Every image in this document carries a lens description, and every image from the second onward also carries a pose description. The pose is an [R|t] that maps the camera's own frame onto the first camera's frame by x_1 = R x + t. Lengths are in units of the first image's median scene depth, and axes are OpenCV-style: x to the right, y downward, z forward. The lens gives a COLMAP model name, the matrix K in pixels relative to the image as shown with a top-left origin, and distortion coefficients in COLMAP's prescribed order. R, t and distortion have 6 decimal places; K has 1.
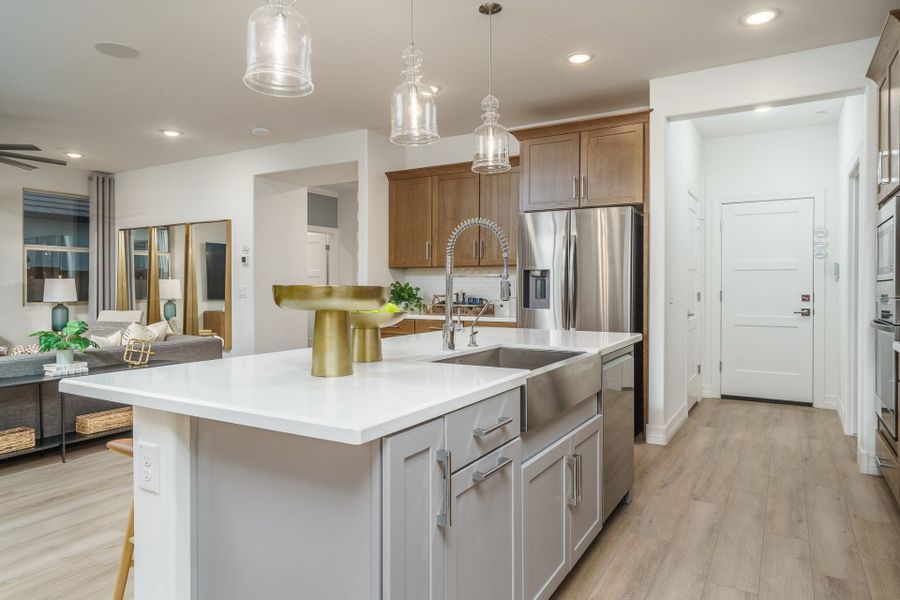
lens RADIAL K [[546.7, 0, 450.0], [0, 546.7, 300.0], [0, 0, 1]] dist [-0.003507, -0.000200]
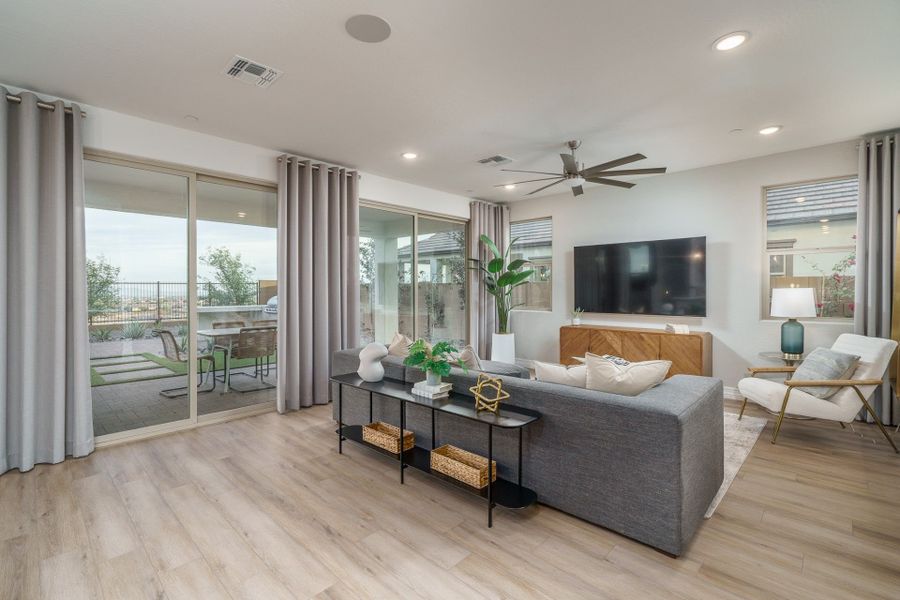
lens RADIAL K [[412.6, 0, 445.9], [0, 412.6, 288.4], [0, 0, 1]] dist [0.002005, 0.000075]
pose [[-0.244314, -0.006574, -0.969674, -0.005868], [-0.022159, 0.999754, -0.001195, -0.026656], [0.969443, 0.021195, -0.244399, 0.661474]]
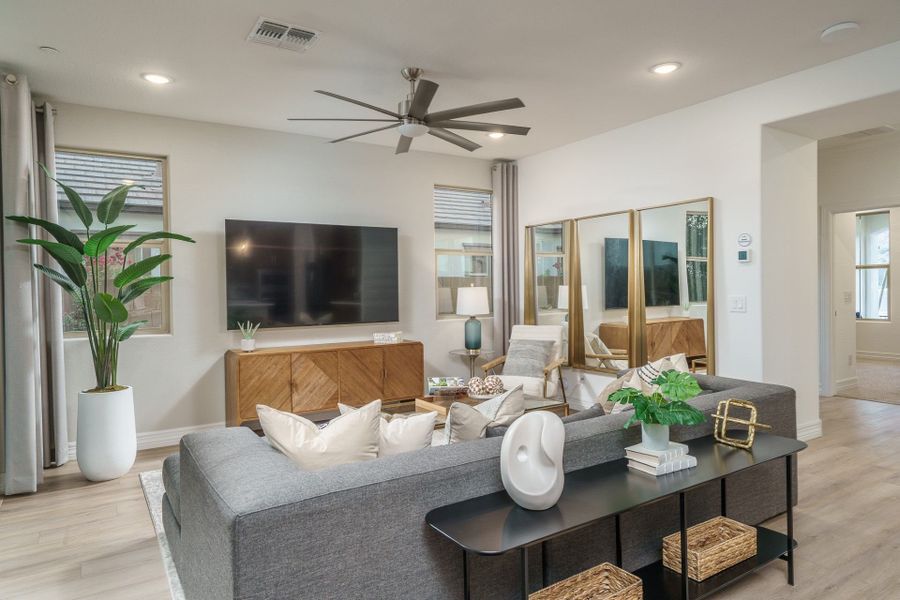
lens RADIAL K [[546.7, 0, 450.0], [0, 546.7, 300.0], [0, 0, 1]] dist [-0.003507, -0.000200]
pose [[0.889783, -0.004254, -0.456363, -0.360684], [0.004735, 0.999989, -0.000089, -0.019665], [0.456359, -0.002082, 0.889794, 0.230487]]
